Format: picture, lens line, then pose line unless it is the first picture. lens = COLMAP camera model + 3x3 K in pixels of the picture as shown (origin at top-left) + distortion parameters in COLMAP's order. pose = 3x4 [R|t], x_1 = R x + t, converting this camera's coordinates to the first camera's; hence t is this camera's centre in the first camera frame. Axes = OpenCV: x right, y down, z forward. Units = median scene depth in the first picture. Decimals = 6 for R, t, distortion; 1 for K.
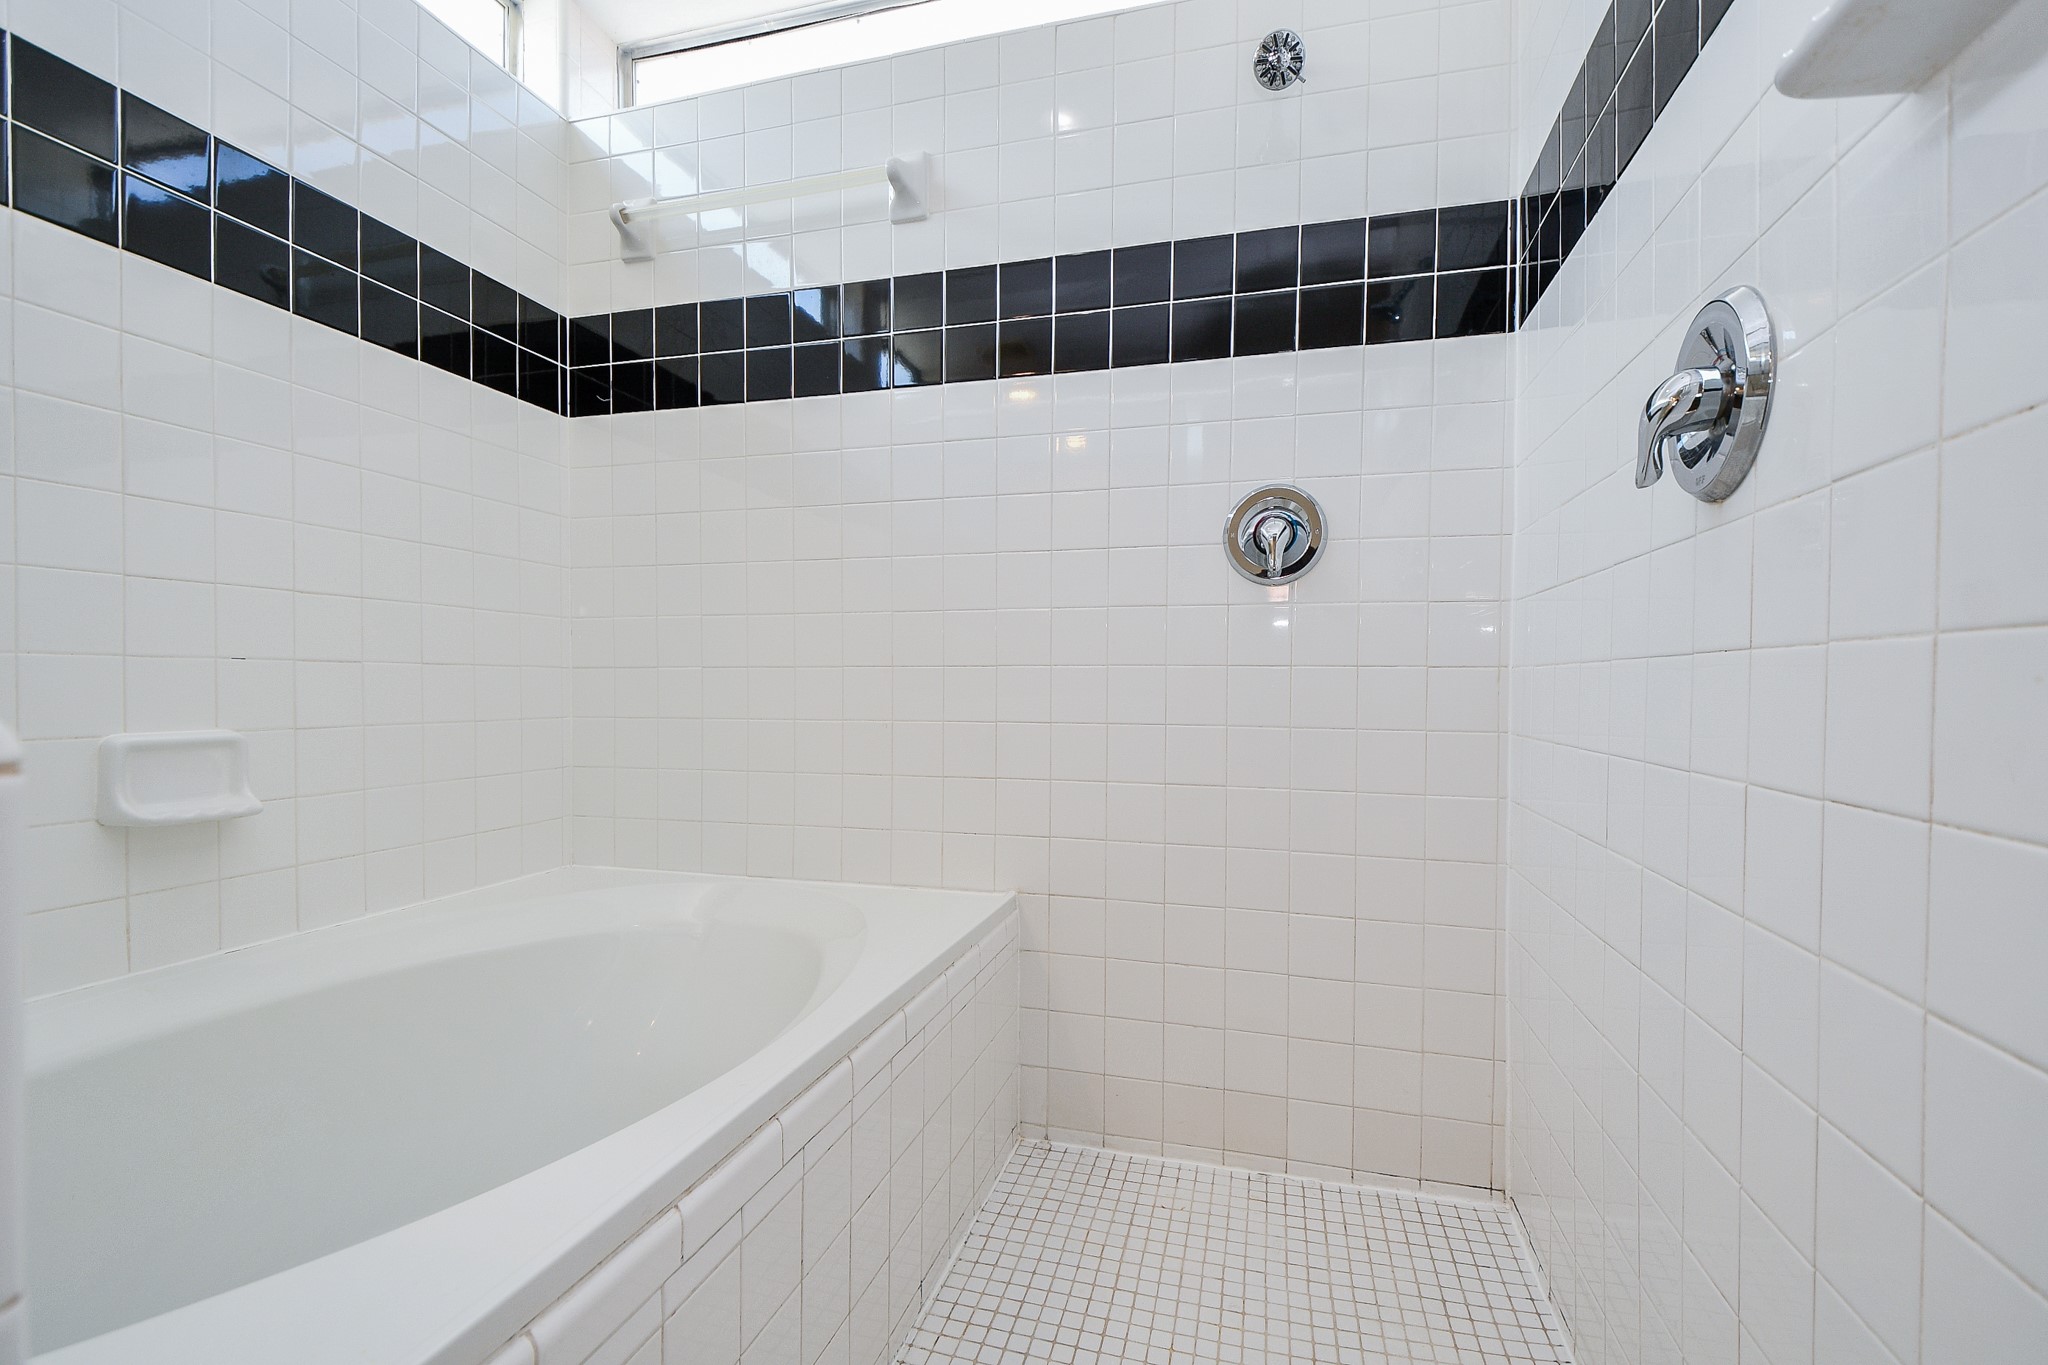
lens RADIAL K [[902.0, 0, 1037.9], [0, 902.0, 698.3], [0, 0, 1]] dist [0.019202, -0.017618]
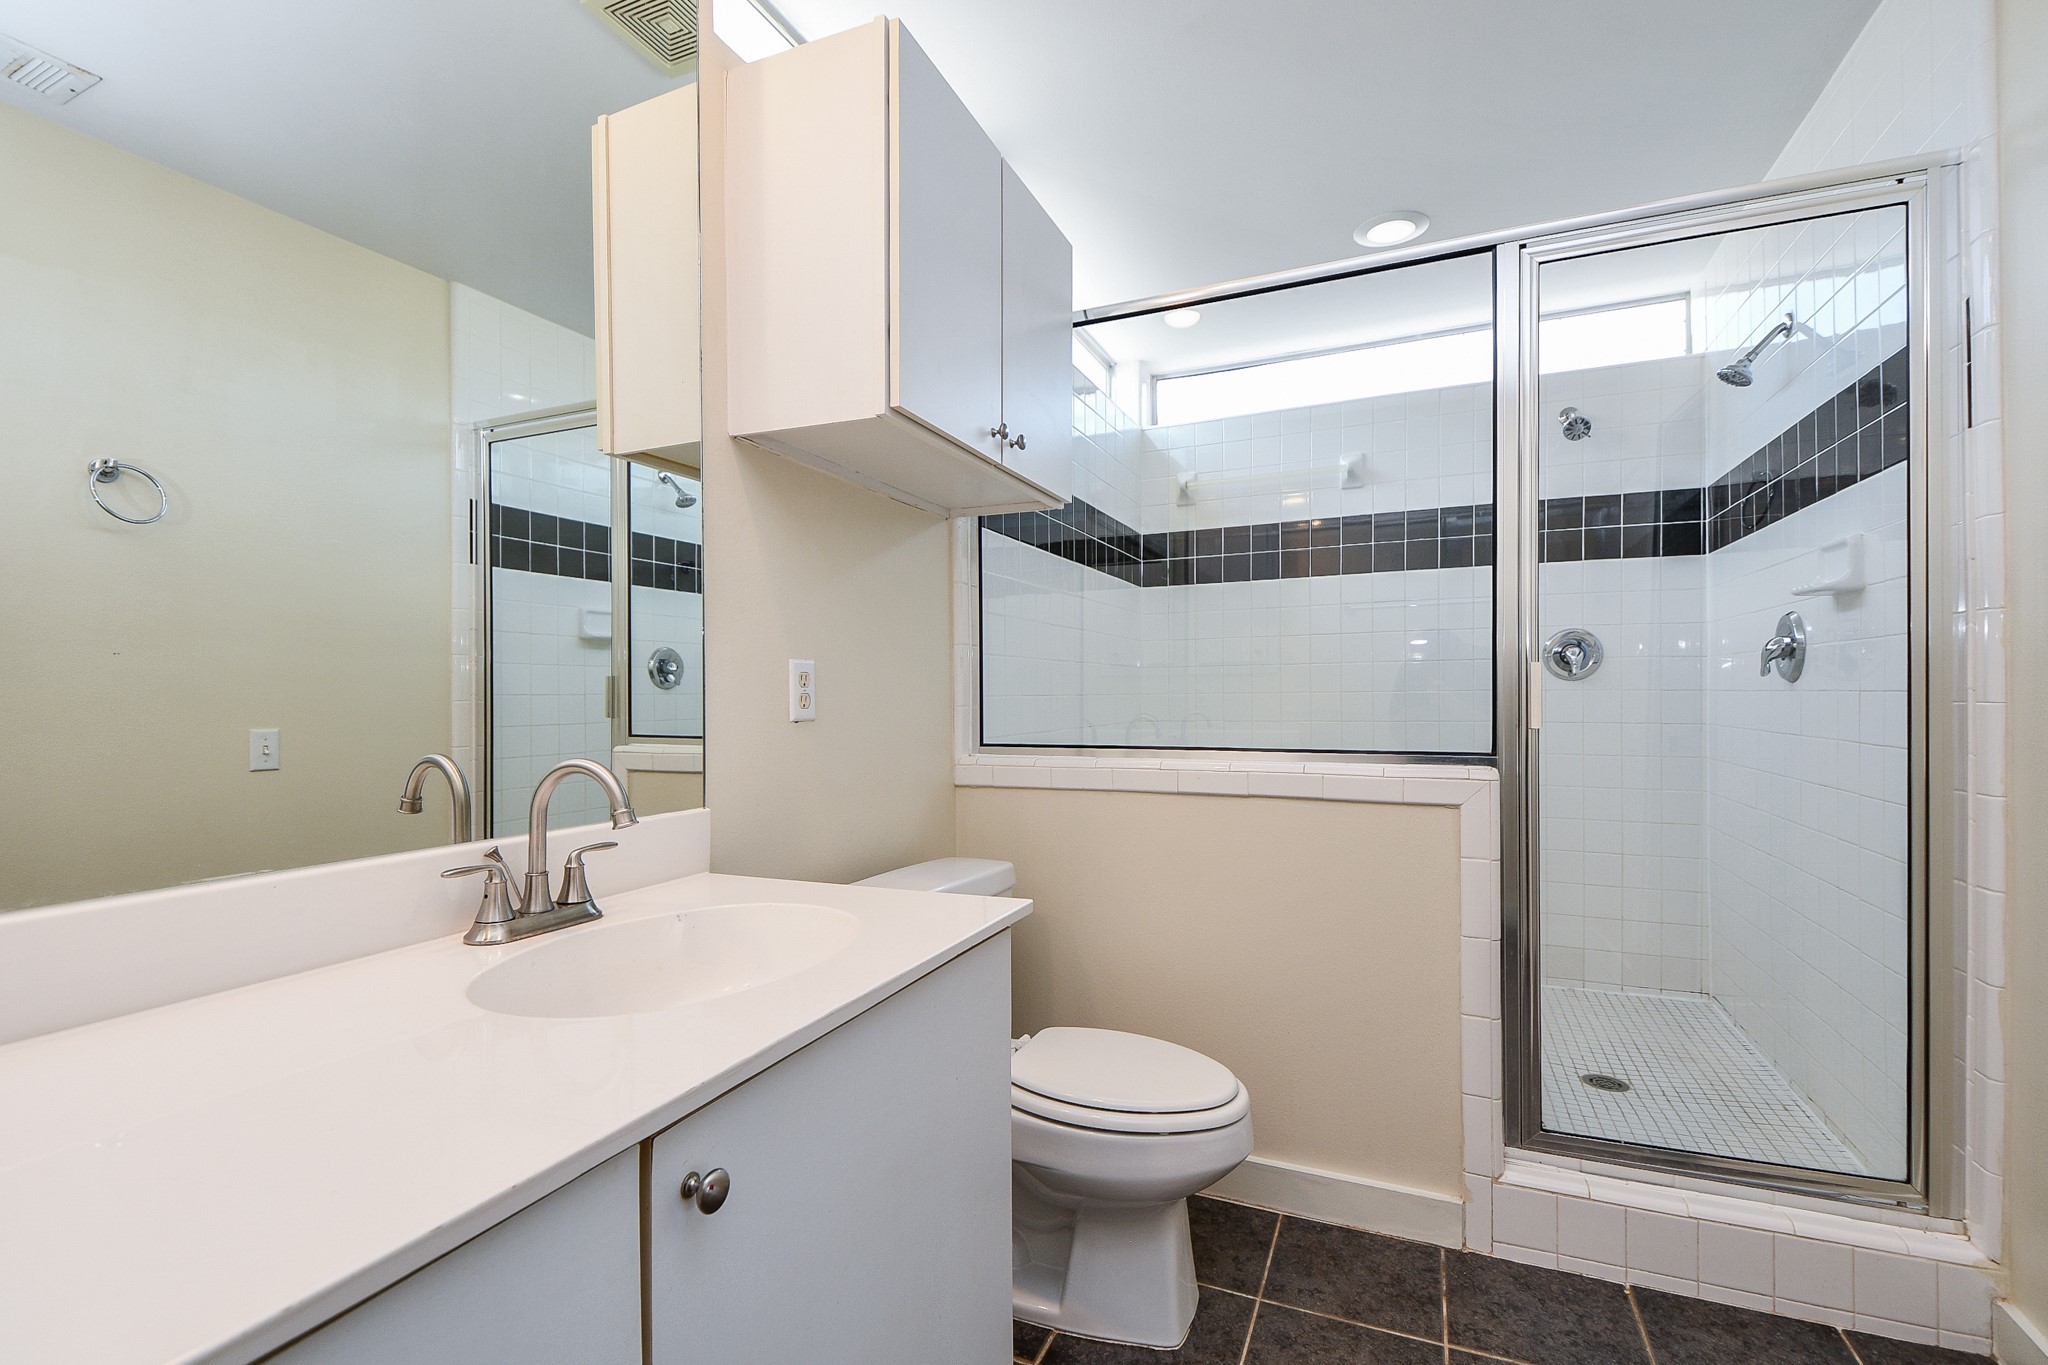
lens RADIAL K [[902.0, 0, 1037.9], [0, 902.0, 698.3], [0, 0, 1]] dist [0.019202, -0.017618]
pose [[0.989829, -0.012470, -0.141718, -0.620777], [0.010858, 0.999867, -0.012142, -0.084736], [0.141850, 0.010480, 0.989833, -1.124264]]
